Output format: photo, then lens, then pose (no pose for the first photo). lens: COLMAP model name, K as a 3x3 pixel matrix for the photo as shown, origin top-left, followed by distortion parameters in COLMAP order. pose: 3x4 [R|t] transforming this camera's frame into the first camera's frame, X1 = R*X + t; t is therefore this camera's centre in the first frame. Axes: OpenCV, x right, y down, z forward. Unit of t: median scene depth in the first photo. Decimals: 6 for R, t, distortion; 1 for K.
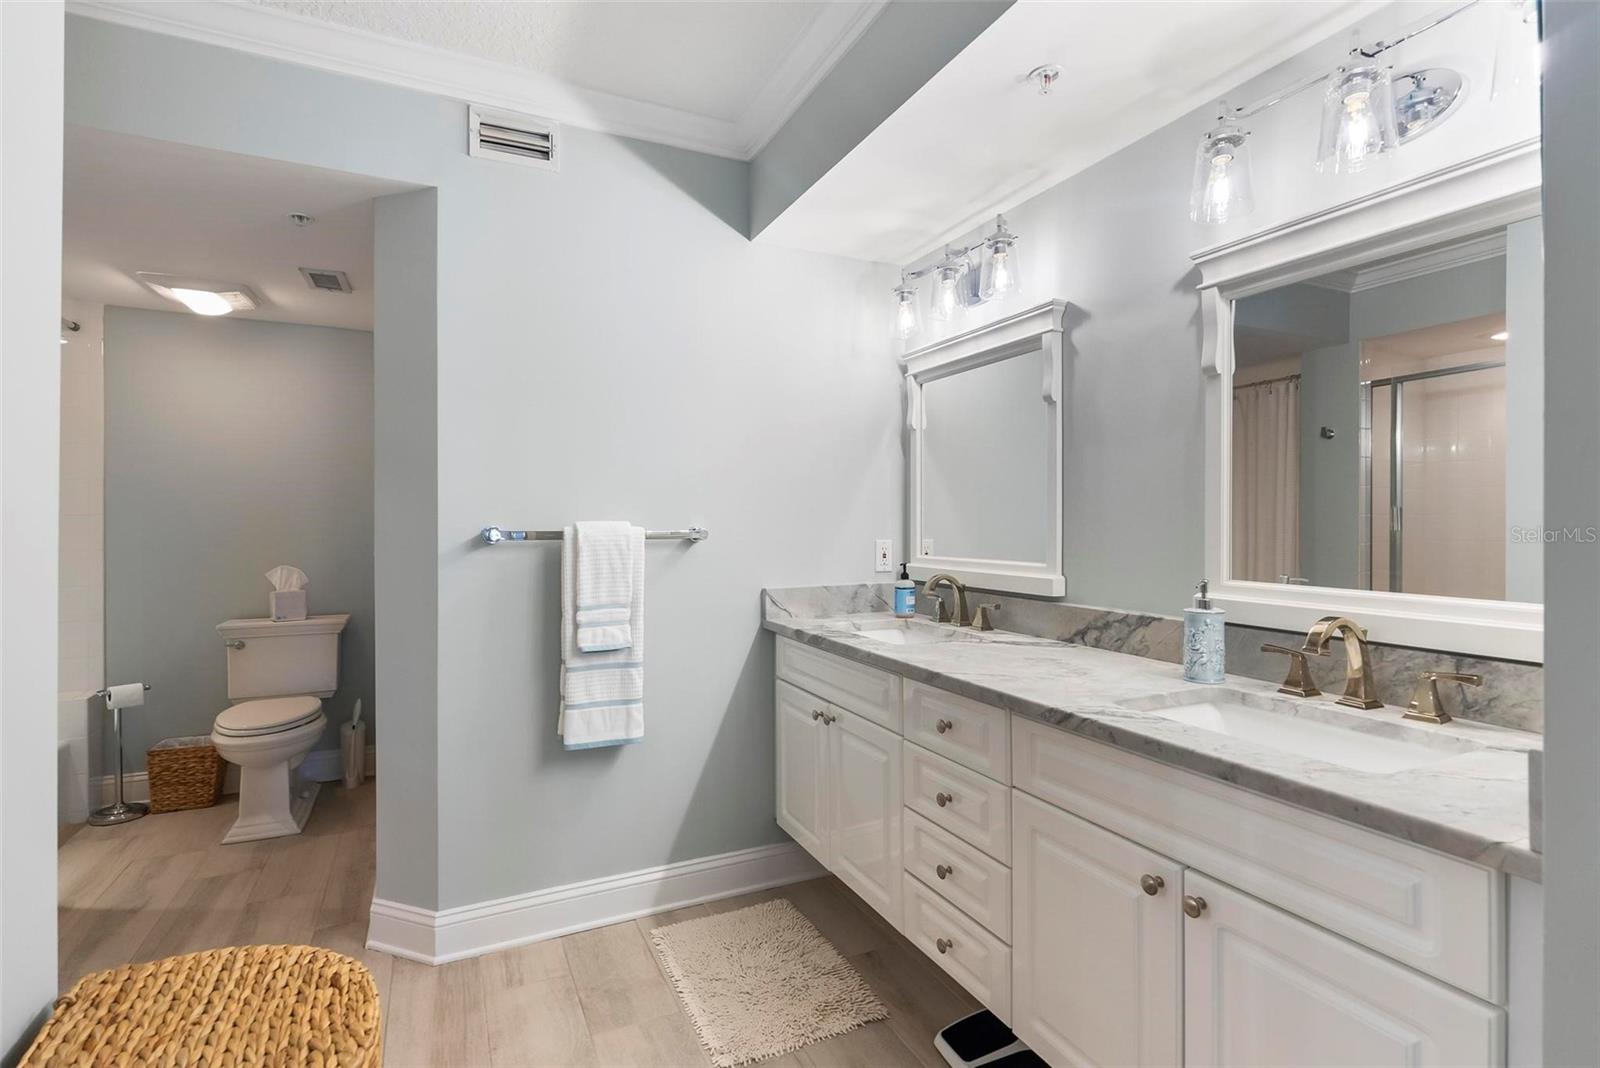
lens RADIAL K [[764.5, 0, 808.8], [0, 764.5, 539.4], [0, 0, 1]] dist [-0.045736, 0.000710]
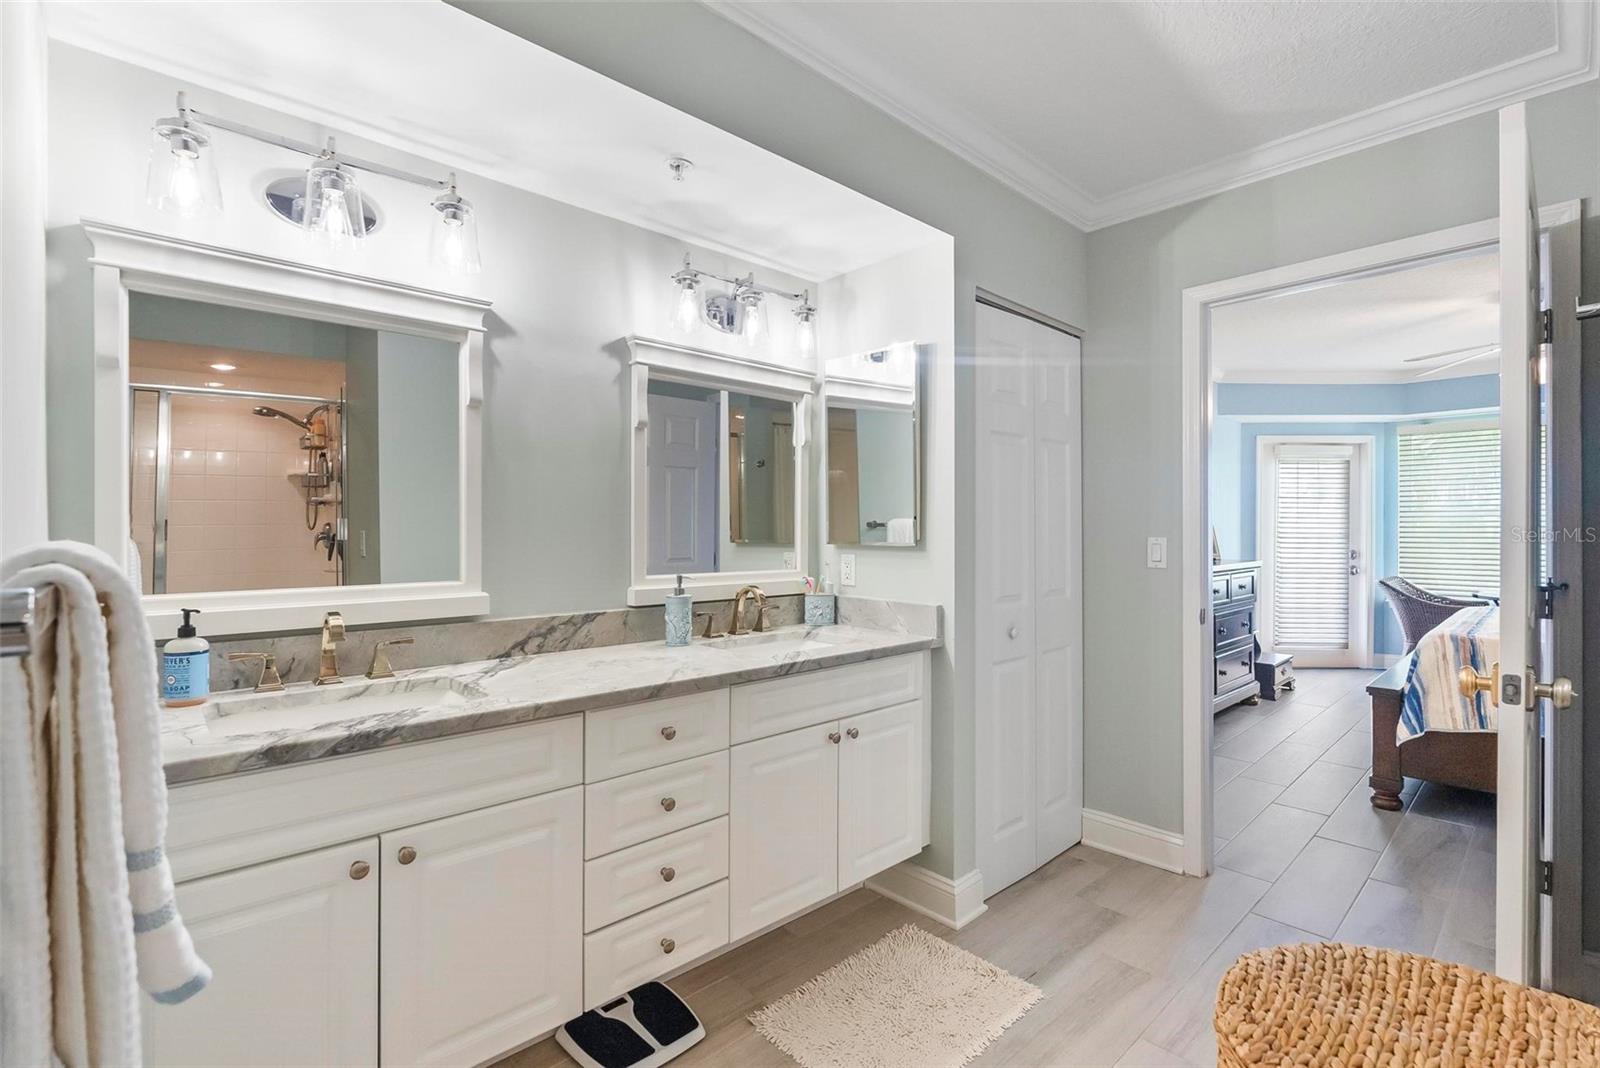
lens RADIAL K [[720.7, 0, 823.7], [0, 720.7, 531.0], [0, 0, 1]] dist [-0.003116, -0.000389]
pose [[-0.316034, 0.000559, 0.948748, -0.655332], [0.022731, 0.999717, 0.006982, -0.024687], [-0.948476, 0.023773, -0.315957, 0.879764]]
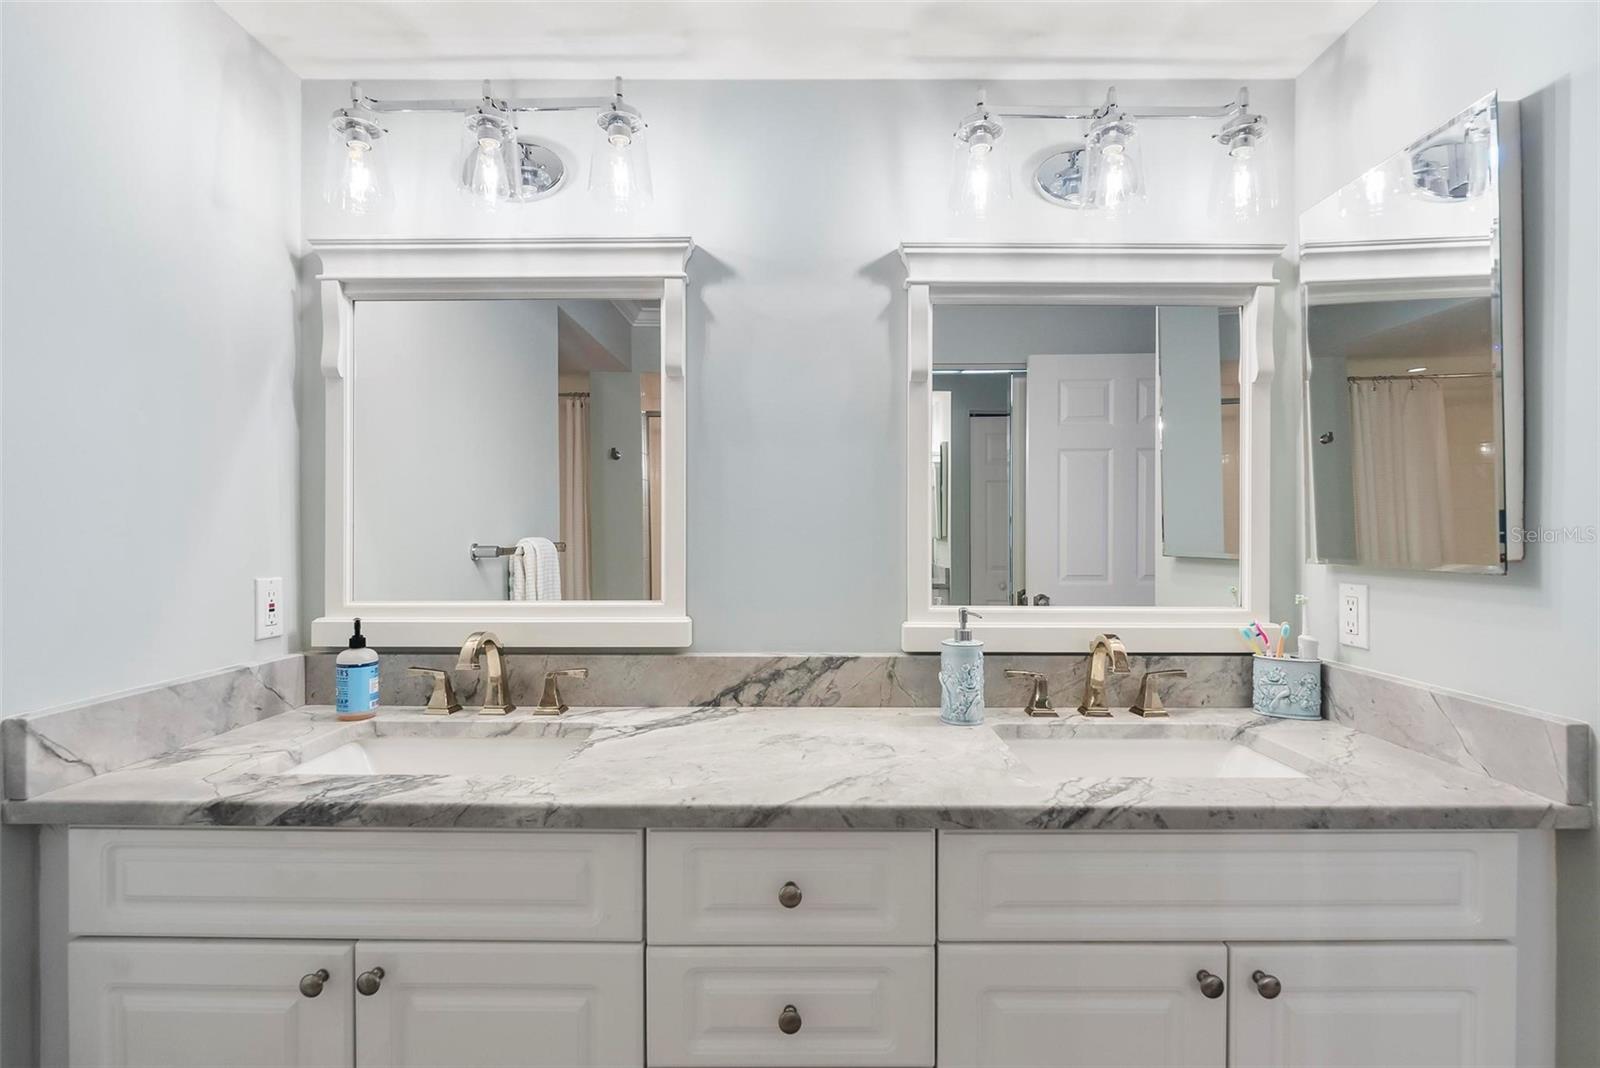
lens RADIAL K [[766.1, 0, 801.4], [0, 766.1, 532.1], [0, 0, 1]] dist [-0.004728, 0.001416]
pose [[0.430812, 0.008365, 0.902403, -0.284134], [0.020036, 0.999622, -0.018832, -0.017004], [-0.902219, 0.026194, 0.430481, 0.585244]]
